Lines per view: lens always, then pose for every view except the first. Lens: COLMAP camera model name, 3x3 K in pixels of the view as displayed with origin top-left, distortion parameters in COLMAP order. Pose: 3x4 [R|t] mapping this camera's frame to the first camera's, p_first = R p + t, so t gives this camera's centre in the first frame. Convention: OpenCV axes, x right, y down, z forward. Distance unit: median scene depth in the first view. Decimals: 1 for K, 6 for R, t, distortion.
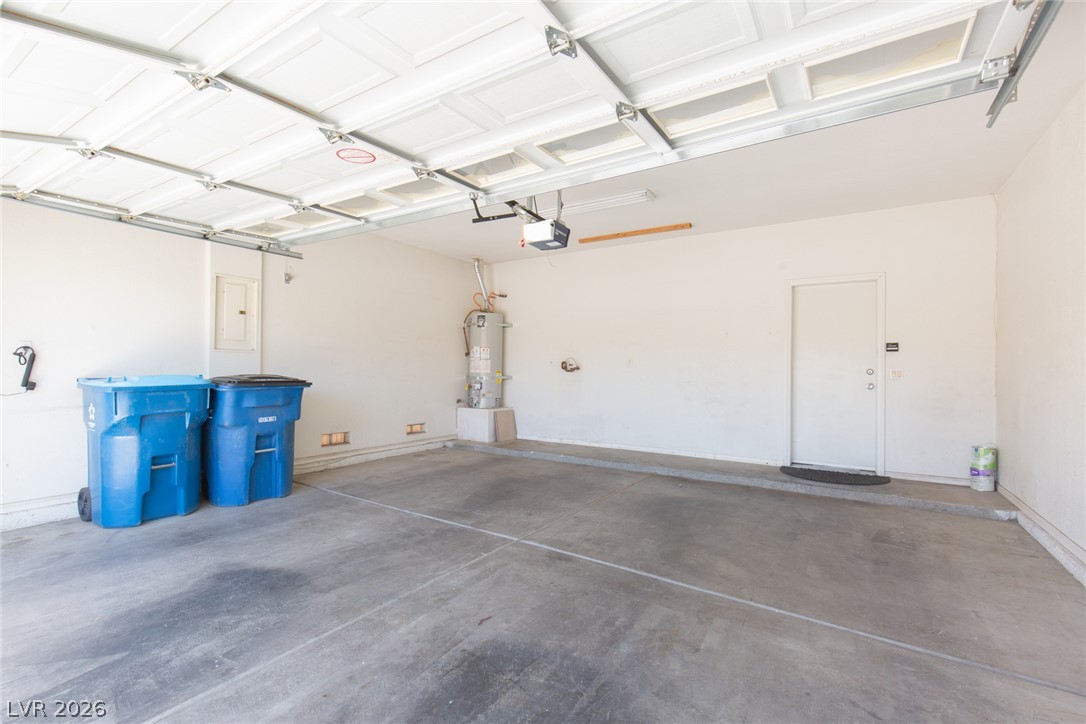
lens RADIAL K [[493.7, 0, 542.3], [0, 493.7, 358.7], [0, 0, 1]] dist [0.009796, -0.001603]
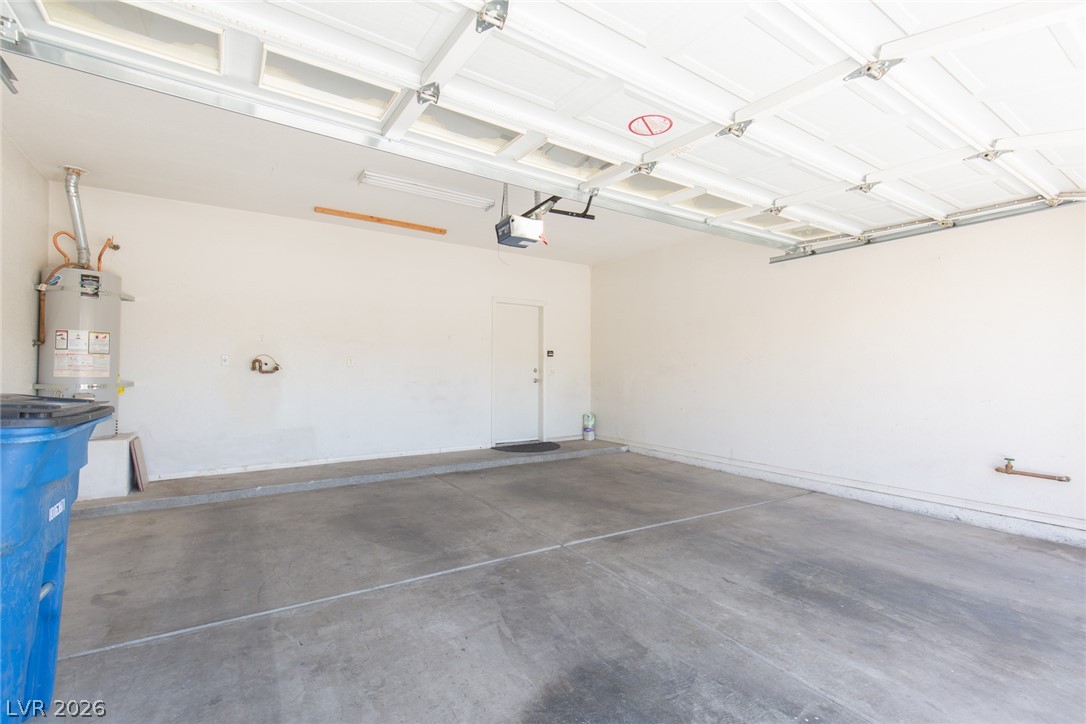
lens RADIAL K [[493.7, 0, 544.5], [0, 493.7, 367.1], [0, 0, 1]] dist [0.009796, -0.001603]
pose [[0.393774, -0.003060, 0.919202, -0.952373], [-0.018717, 0.999760, 0.011347, 0.000616], [-0.919017, -0.021673, 0.393623, 0.642594]]
